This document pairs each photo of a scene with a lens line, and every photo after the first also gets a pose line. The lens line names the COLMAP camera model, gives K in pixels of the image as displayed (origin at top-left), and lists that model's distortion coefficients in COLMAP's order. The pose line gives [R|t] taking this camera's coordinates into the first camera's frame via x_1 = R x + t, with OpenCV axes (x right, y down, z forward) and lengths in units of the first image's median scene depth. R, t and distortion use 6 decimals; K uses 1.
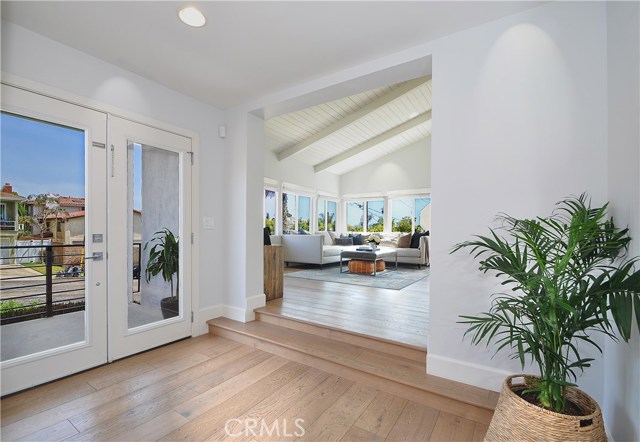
lens RADIAL K [[303.0, 0, 319.3], [0, 303.0, 233.4], [0, 0, 1]] dist [0.000301, 0.000229]
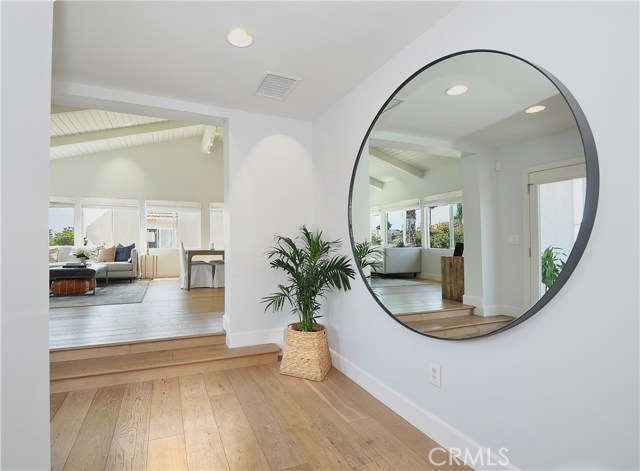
lens RADIAL K [[305.4, 0, 318.7], [0, 305.4, 245.0], [0, 0, 1]] dist [-0.000763, -0.000113]
pose [[0.490281, -0.009530, 0.871513, -0.248761], [0.009605, 0.999939, 0.005531, -0.003461], [-0.871512, 0.005659, 0.490342, -0.012882]]
